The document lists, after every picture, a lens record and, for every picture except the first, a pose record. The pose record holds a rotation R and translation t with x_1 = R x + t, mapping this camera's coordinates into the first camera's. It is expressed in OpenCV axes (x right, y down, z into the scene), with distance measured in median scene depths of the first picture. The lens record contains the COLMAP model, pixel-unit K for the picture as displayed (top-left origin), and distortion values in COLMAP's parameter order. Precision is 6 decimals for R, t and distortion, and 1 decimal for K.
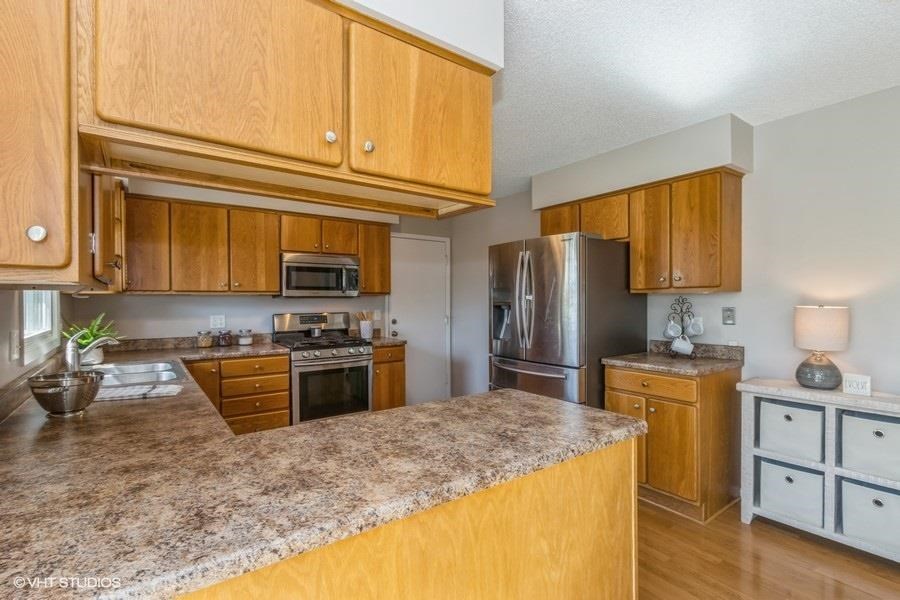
lens RADIAL K [[421.7, 0, 441.1], [0, 421.7, 302.4], [0, 0, 1]] dist [0.003931, 0.001091]
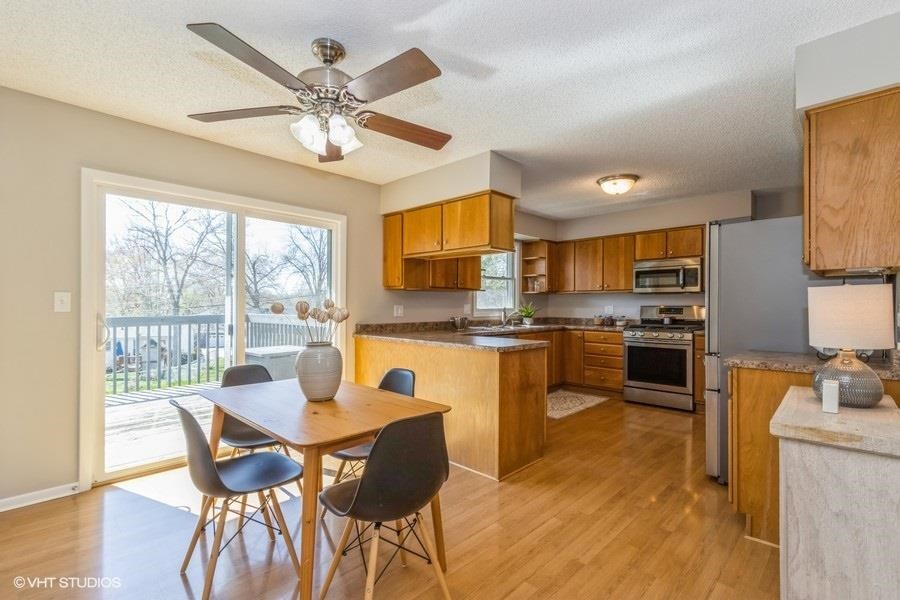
lens RADIAL K [[421.7, 0, 446.9], [0, 421.7, 303.8], [0, 0, 1]] dist [0.003931, 0.001091]
pose [[0.156982, -0.002232, -0.987599, 0.924826], [-0.009955, 0.999943, -0.003843, 0.034031], [0.987551, 0.010435, 0.156951, 0.159429]]
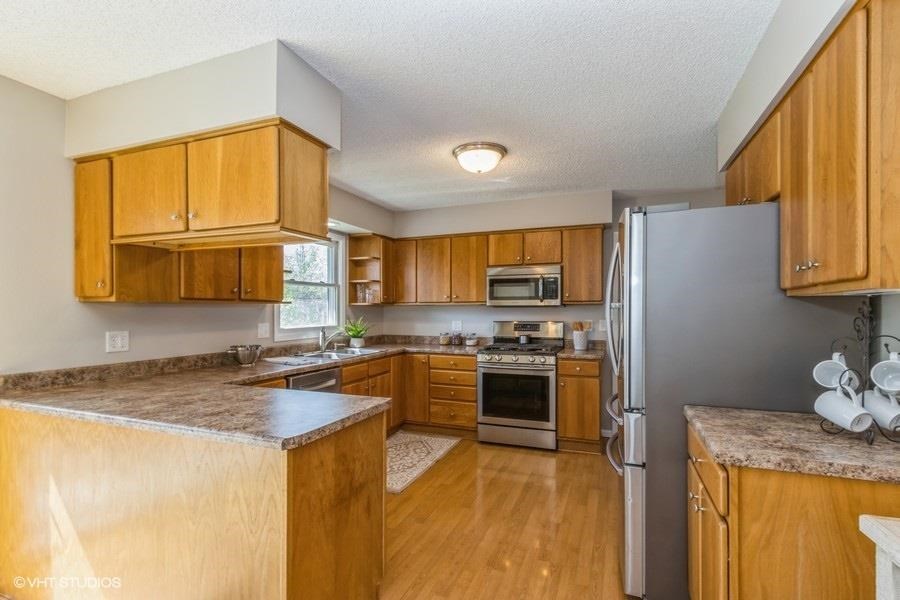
lens RADIAL K [[421.7, 0, 450.0], [0, 421.7, 316.7], [0, 0, 1]] dist [0.003931, 0.001091]
pose [[0.527872, 0.014475, -0.849200, 0.553078], [-0.006610, 0.999894, 0.012935, 0.000886], [0.849298, -0.001215, 0.527912, 0.304379]]
